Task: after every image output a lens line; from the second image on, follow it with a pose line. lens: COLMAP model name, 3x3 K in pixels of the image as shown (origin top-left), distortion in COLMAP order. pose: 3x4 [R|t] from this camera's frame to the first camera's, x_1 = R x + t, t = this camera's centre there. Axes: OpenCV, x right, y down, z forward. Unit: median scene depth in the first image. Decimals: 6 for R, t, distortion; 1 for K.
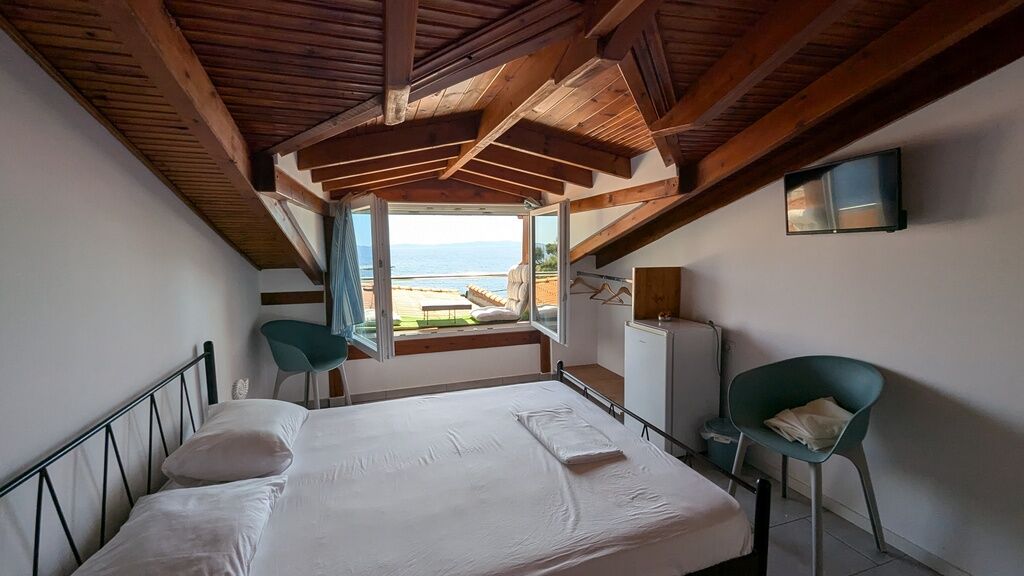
lens RADIAL K [[422.8, 0, 517.2], [0, 422.8, 288.9], [0, 0, 1]] dist [0.000596, -0.000034]
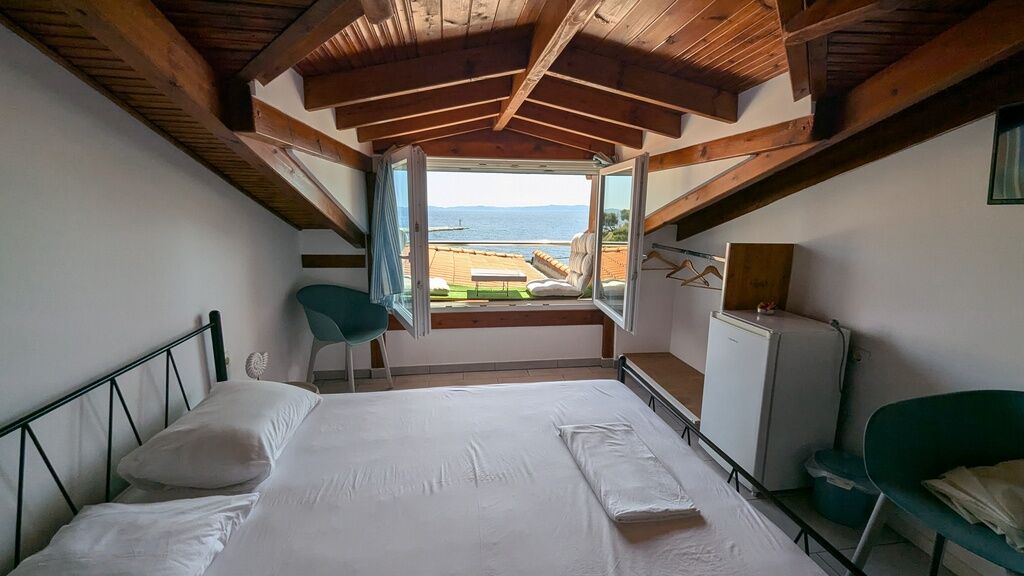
lens RADIAL K [[422.8, 0, 517.2], [0, 422.8, 288.9], [0, 0, 1]] dist [0.000596, -0.000034]
pose [[0.985020, 0.055457, -0.163279, 0.026785], [-0.041618, 0.995339, 0.086993, -0.018269], [0.167342, -0.078894, 0.982737, 0.173421]]
